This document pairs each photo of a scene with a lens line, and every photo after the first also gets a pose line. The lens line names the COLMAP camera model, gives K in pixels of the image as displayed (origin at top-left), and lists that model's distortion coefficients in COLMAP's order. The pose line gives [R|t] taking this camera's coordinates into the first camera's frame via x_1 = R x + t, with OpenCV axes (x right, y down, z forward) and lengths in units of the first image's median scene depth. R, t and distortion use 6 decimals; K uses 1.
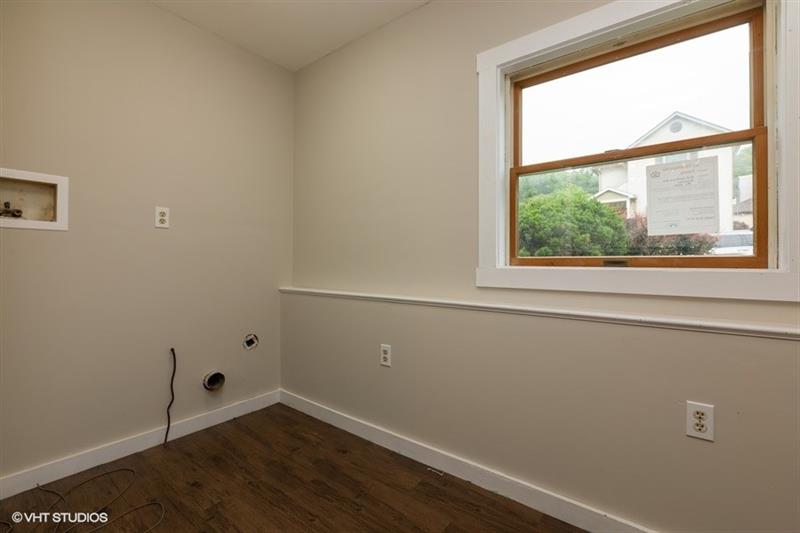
lens RADIAL K [[361.8, 0, 399.9], [0, 361.8, 264.9], [0, 0, 1]] dist [0.018592, -0.000151]
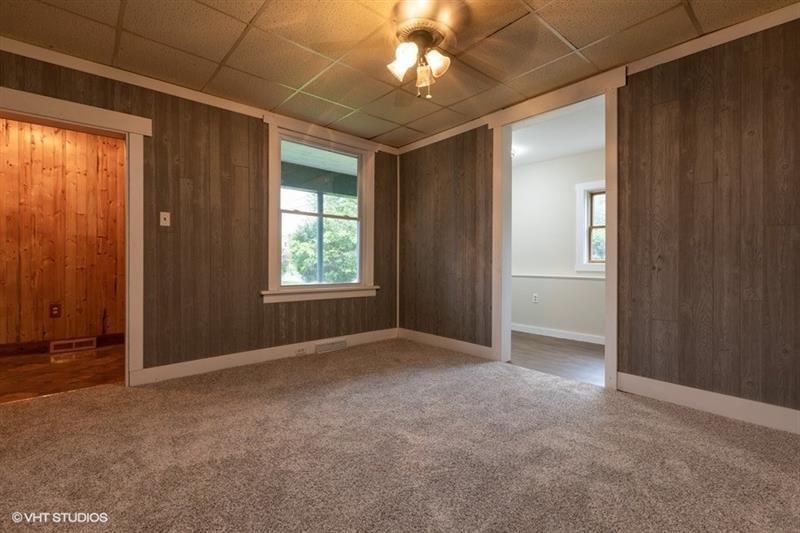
lens RADIAL K [[361.8, 0, 398.7], [0, 361.8, 265.3], [0, 0, 1]] dist [0.018592, -0.000151]
pose [[0.983062, -0.006237, -0.183167, -0.601346], [0.006583, 0.999978, 0.001284, 0.011390], [0.183155, -0.002468, 0.983081, -1.947687]]
